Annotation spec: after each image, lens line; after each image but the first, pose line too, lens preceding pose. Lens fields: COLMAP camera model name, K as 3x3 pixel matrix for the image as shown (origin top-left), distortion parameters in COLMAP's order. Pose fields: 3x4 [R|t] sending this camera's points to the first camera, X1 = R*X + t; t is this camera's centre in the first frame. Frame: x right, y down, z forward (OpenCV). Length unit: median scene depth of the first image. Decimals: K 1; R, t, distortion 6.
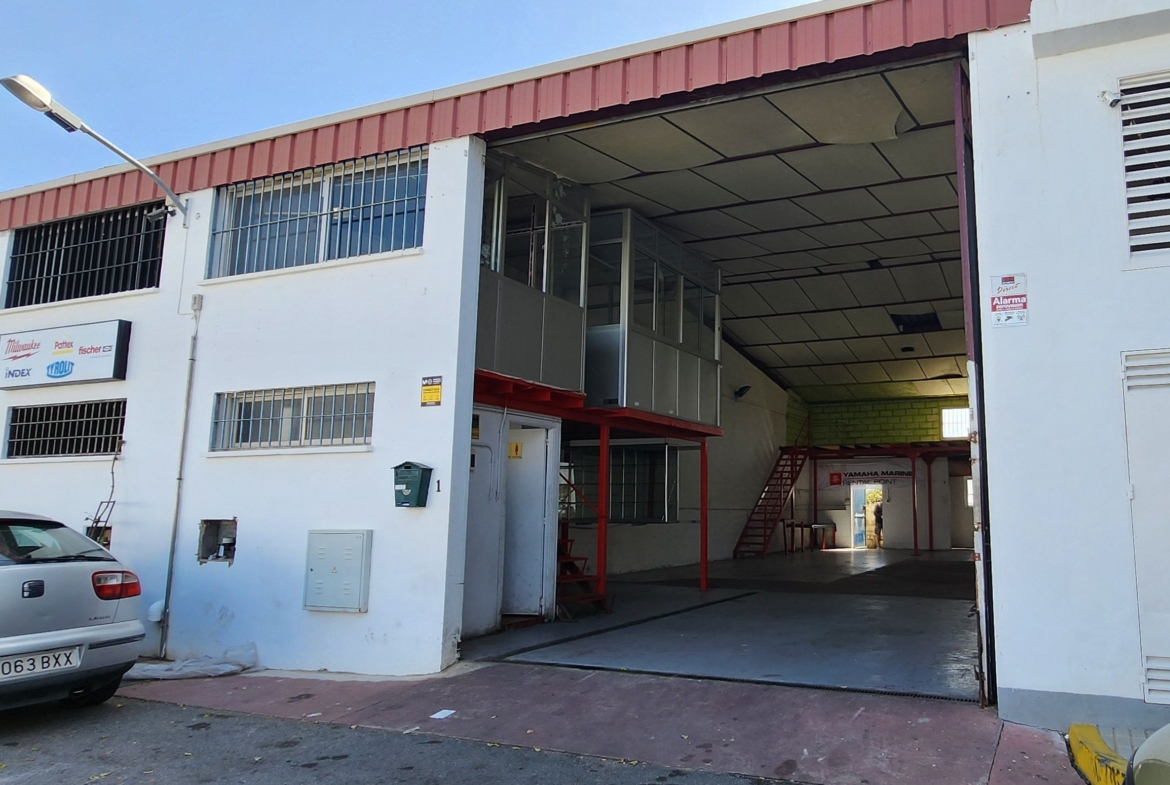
lens RADIAL K [[806.7, 0, 741.6], [0, 806.7, 373.5], [0, 0, 1]] dist [-0.011304, 0.008998]
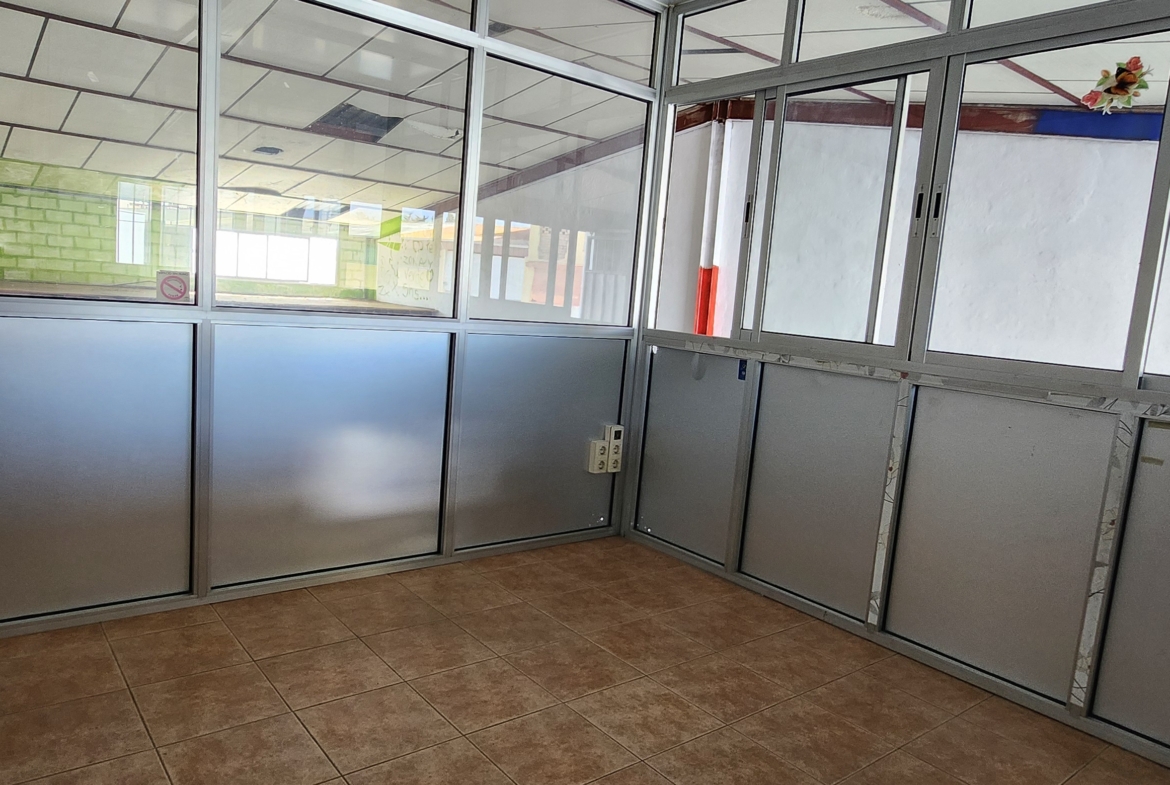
lens RADIAL K [[806.7, 0, 576.9], [0, 806.7, 393.4], [0, 0, 1]] dist [-0.011304, 0.008998]
pose [[0.478307, -0.077490, 0.874767, -0.406966], [-0.219890, 0.953801, 0.204723, -0.063395], [-0.850218, -0.290273, 0.439170, 1.123342]]
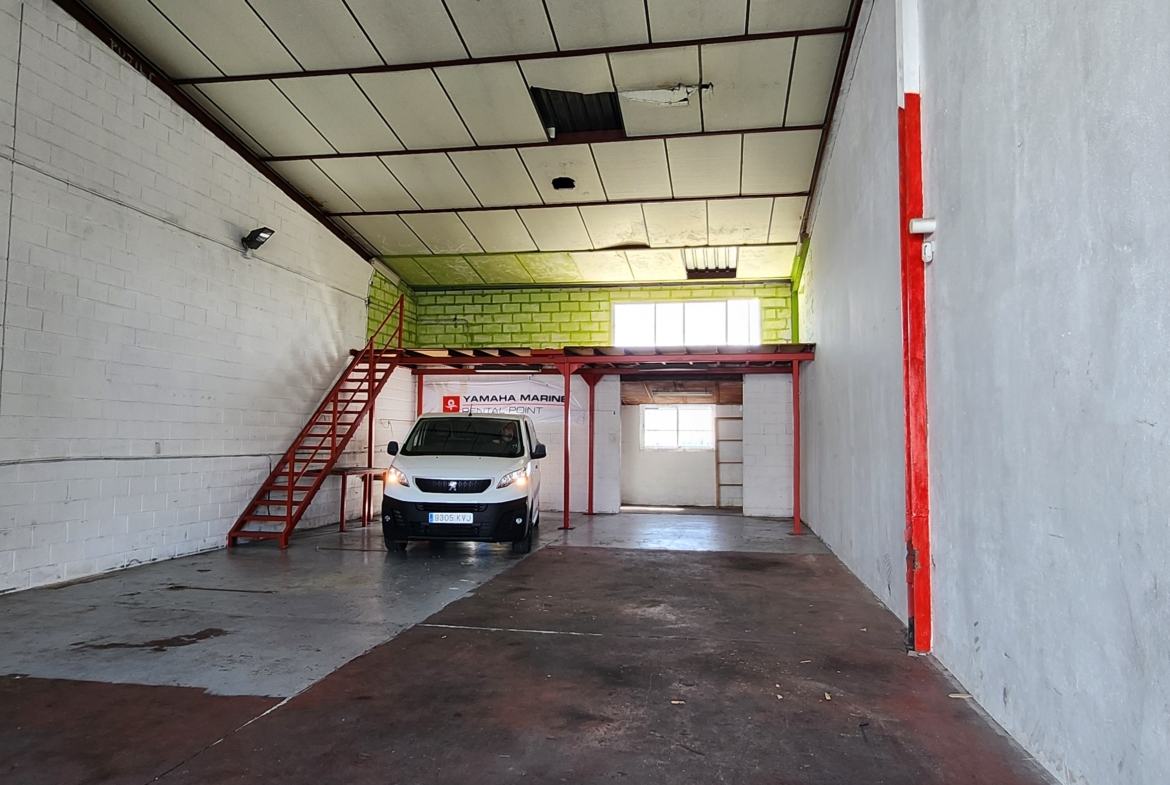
lens RADIAL K [[806.7, 0, 581.2], [0, 806.7, 385.7], [0, 0, 1]] dist [-0.011304, 0.008998]
pose [[0.976908, 0.022089, 0.212516, 0.212135], [-0.043470, 0.994386, 0.096471, 0.124128], [-0.209192, -0.103482, 0.972384, 0.905969]]
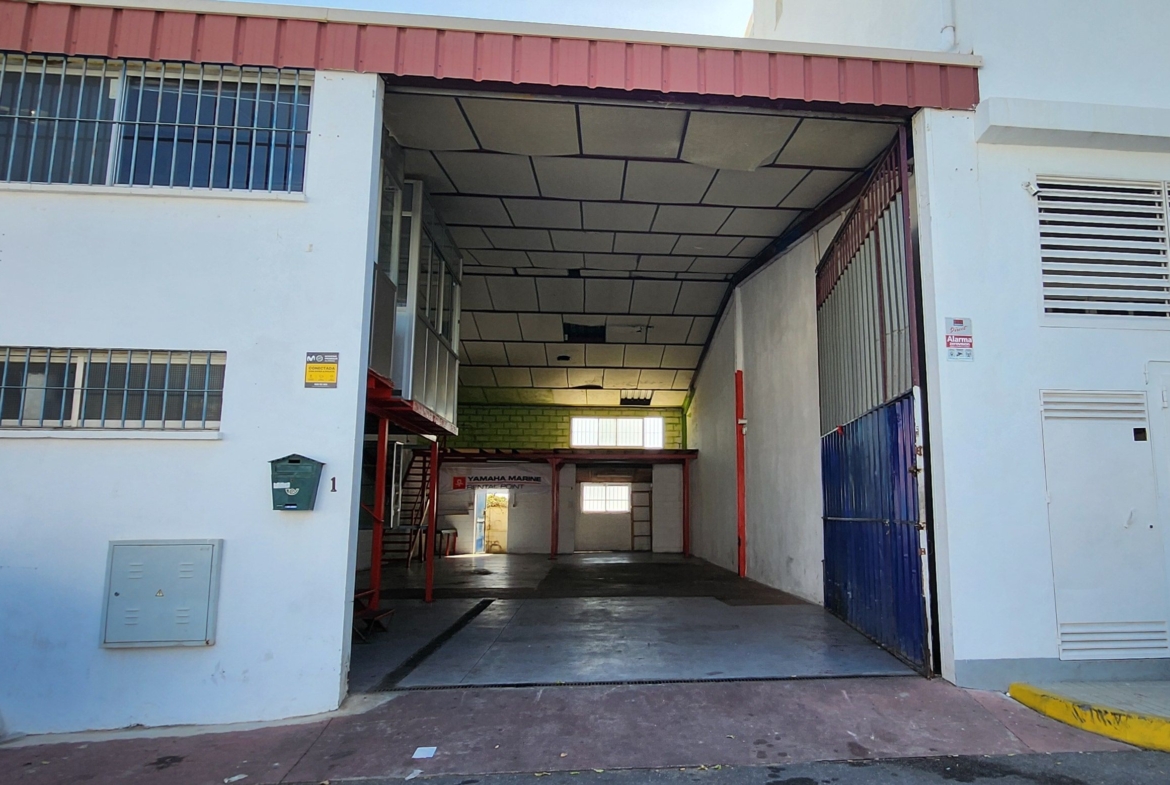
lens RADIAL K [[806.7, 0, 681.0], [0, 806.7, 377.5], [0, 0, 1]] dist [-0.011304, 0.008998]
pose [[0.879089, 0.078295, 0.470184, -0.300632], [-0.077131, 0.996783, -0.021774, 0.012759], [-0.470376, -0.017124, 0.882300, 0.065508]]
